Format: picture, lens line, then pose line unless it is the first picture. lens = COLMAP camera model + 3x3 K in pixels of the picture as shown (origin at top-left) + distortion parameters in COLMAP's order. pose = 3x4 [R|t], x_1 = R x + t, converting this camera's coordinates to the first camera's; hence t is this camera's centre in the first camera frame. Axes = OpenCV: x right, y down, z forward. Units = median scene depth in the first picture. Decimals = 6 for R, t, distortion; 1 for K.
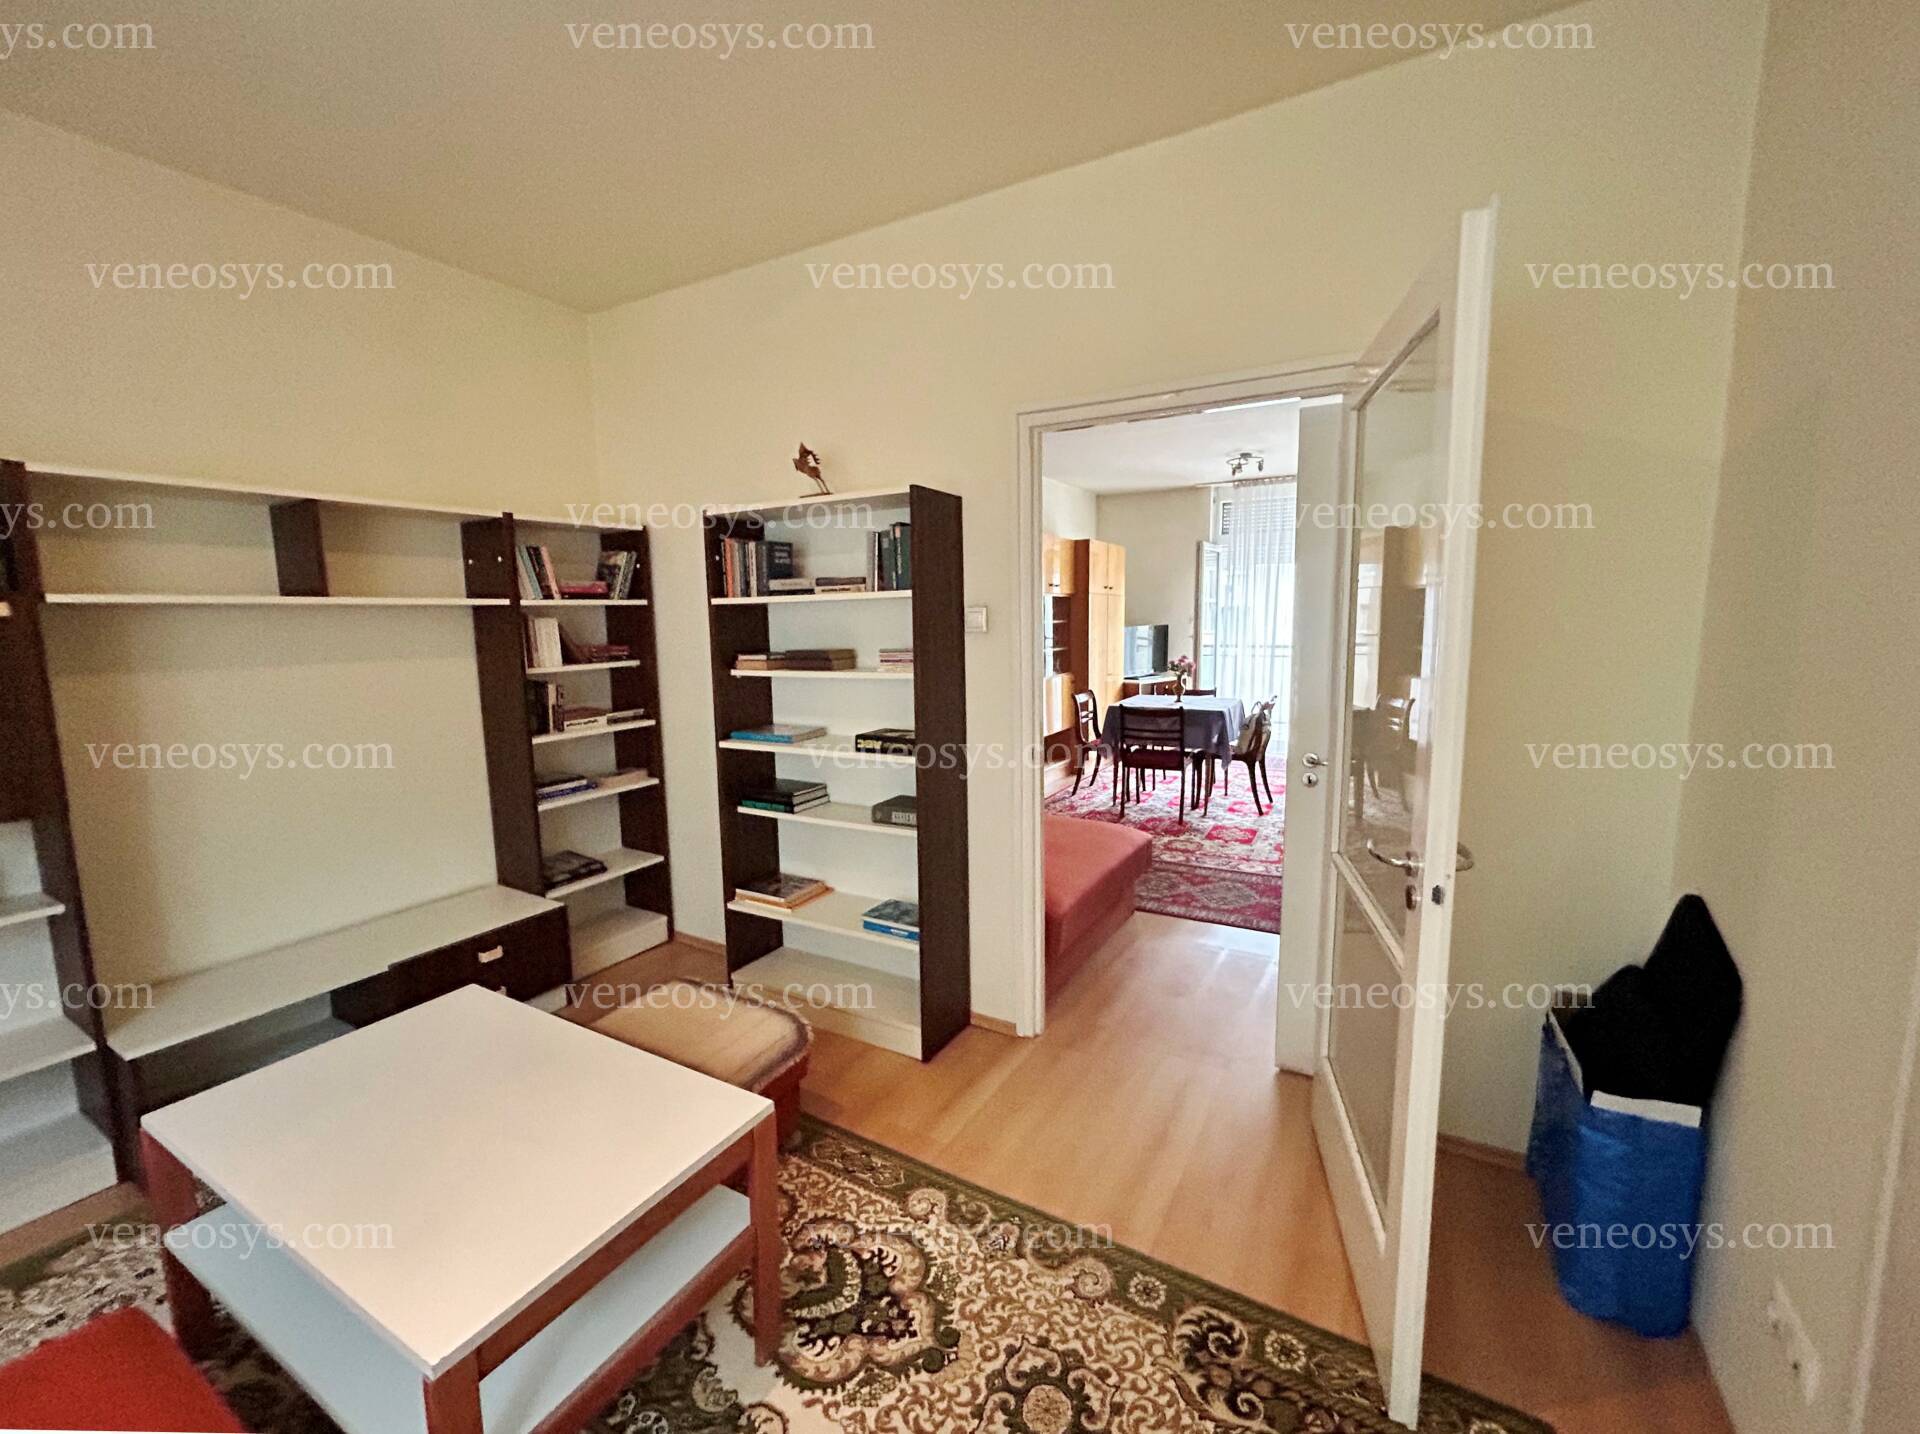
lens RADIAL K [[780.9, 0, 952.6], [0, 780.9, 717.9], [0, 0, 1]] dist [-0.011692, 0.012036]
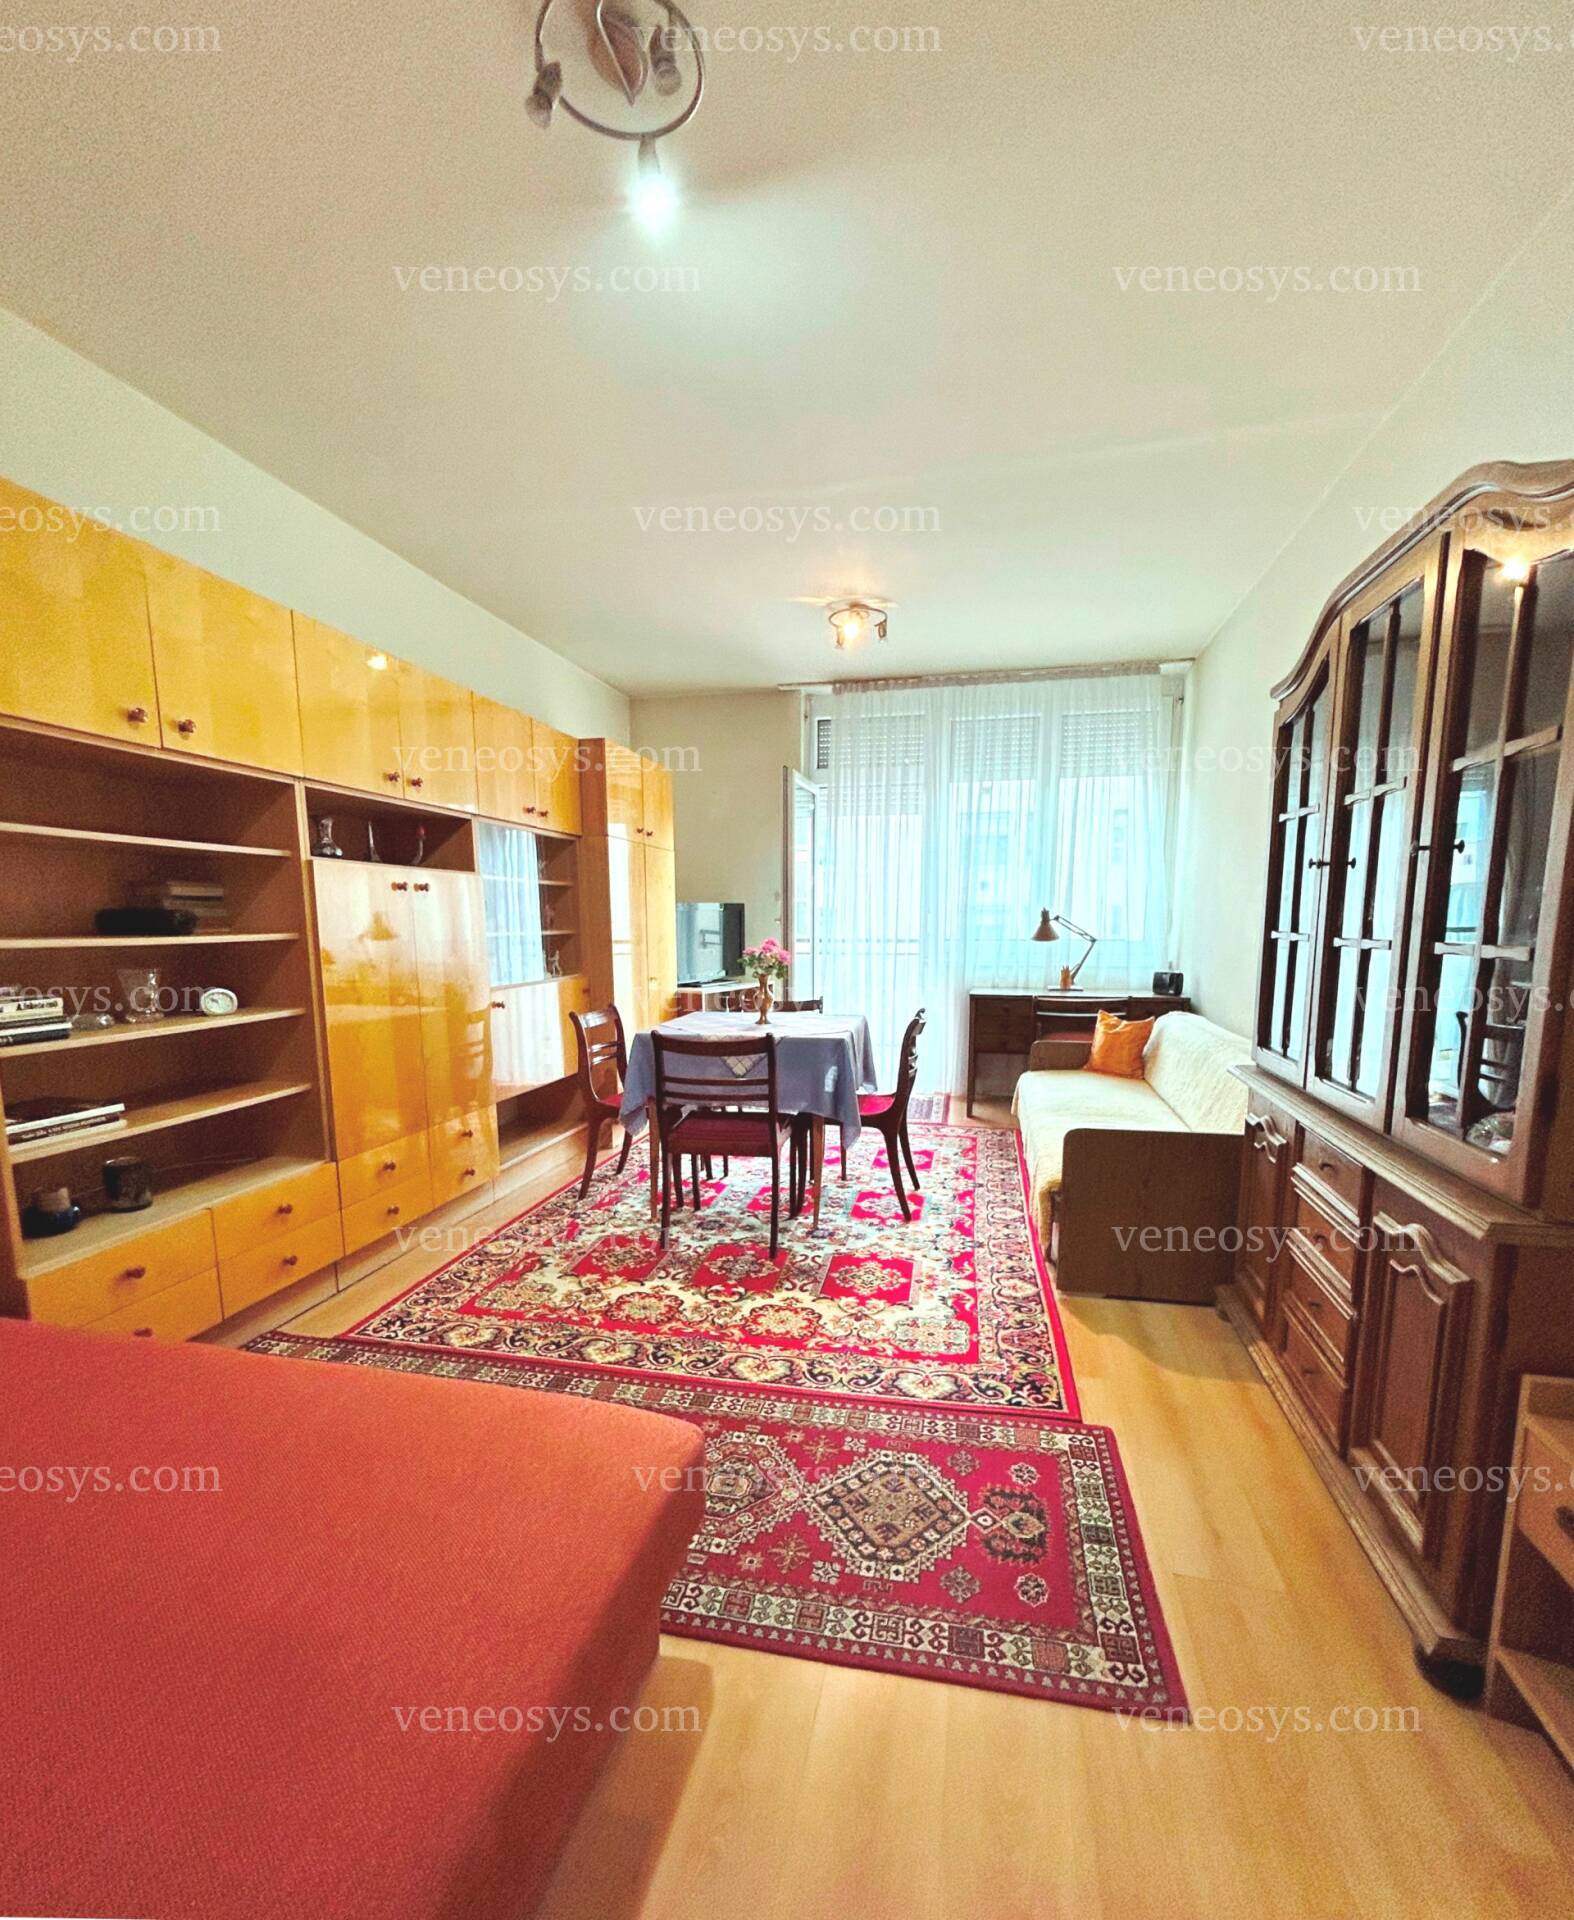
lens RADIAL K [[846.6, 0, 784.7], [0, 846.6, 1055.3], [0, 0, 1]] dist [0.003189, 0.000192]
pose [[0.952460, -0.032973, 0.302874, 0.135896], [0.025638, 0.999274, 0.028164, -0.015961], [-0.303583, -0.019060, 0.952614, 0.472789]]
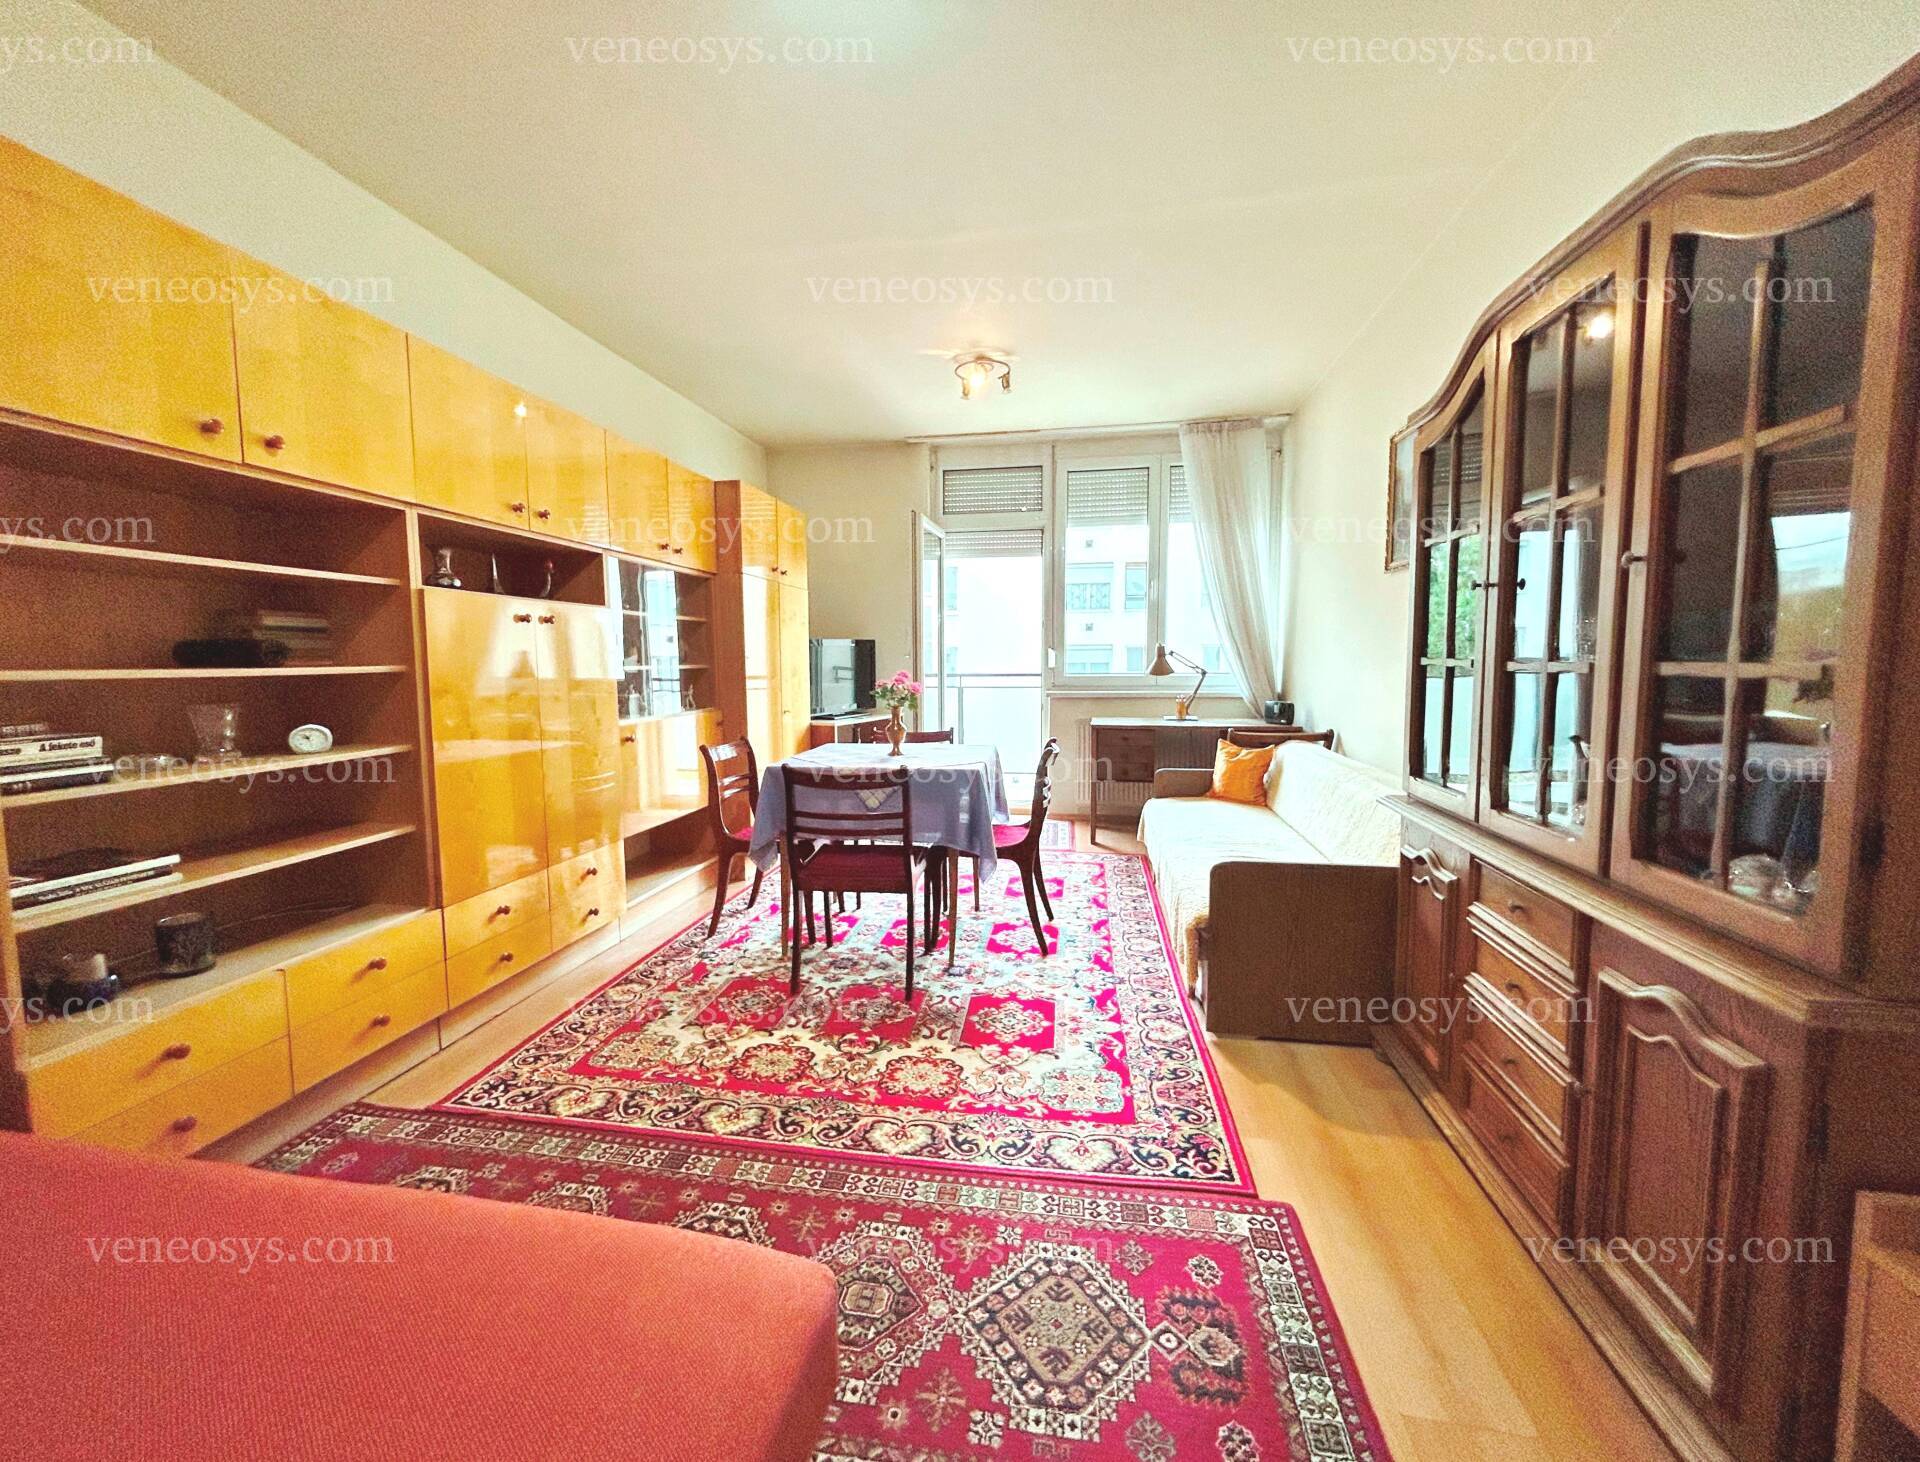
lens RADIAL K [[765.8, 0, 936.0], [0, 765.8, 724.4], [0, 0, 1]] dist [-0.001403, 0.000100]
pose [[0.941319, -0.018008, 0.337036, 0.149934], [0.034850, 0.998424, -0.043988, -0.019290], [-0.335713, 0.053152, 0.940463, 0.537185]]
